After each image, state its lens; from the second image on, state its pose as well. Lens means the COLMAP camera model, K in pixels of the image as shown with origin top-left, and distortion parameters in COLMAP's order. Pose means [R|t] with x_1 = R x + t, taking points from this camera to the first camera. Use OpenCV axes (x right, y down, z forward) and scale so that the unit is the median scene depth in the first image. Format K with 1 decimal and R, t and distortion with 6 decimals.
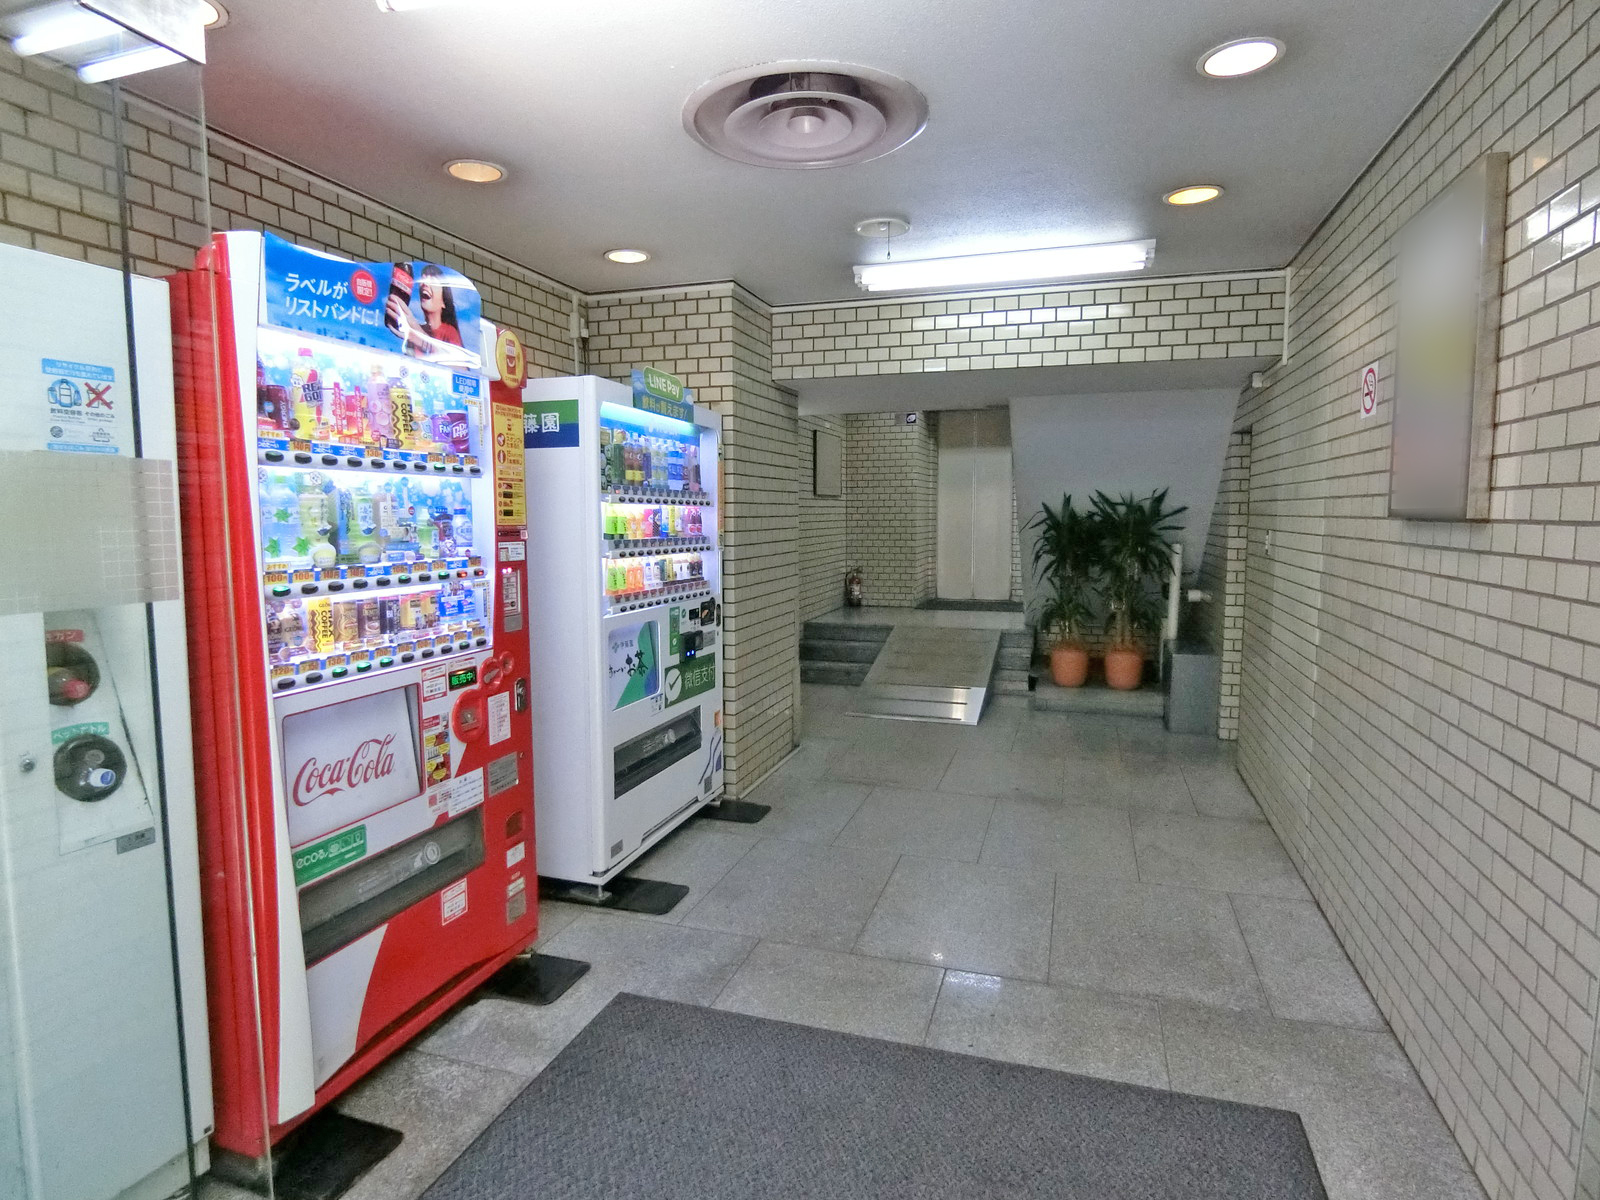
lens RADIAL K [[886.6, 0, 788.8], [0, 886.6, 592.4], [0, 0, 1]] dist [-0.013814, -0.008165]
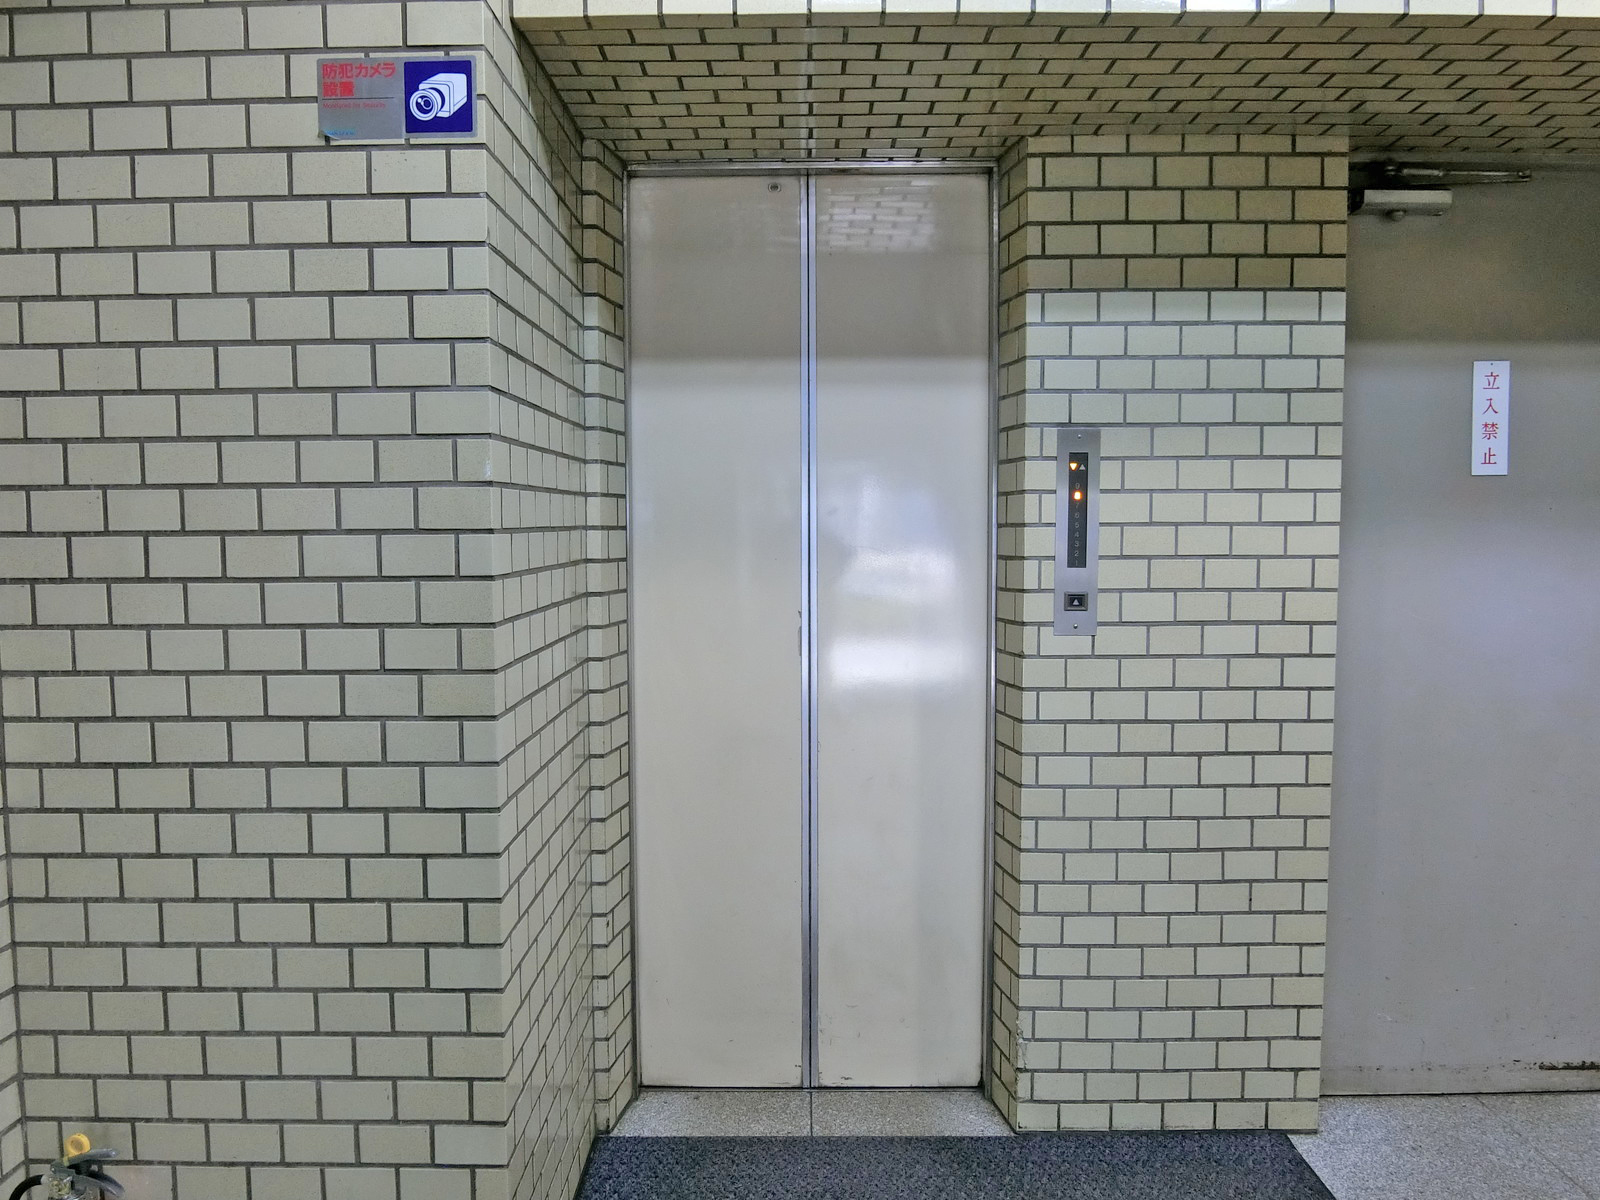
lens RADIAL K [[1257.5, 0, 799.0], [0, 1257.5, 600.5], [0, 0, 1]] dist [0.000780, 0.000081]
pose [[0.952304, -0.018207, 0.304609, 0.125122], [0.027369, 0.999292, -0.025834, -0.105579], [-0.303922, 0.032939, 0.952127, 0.763317]]
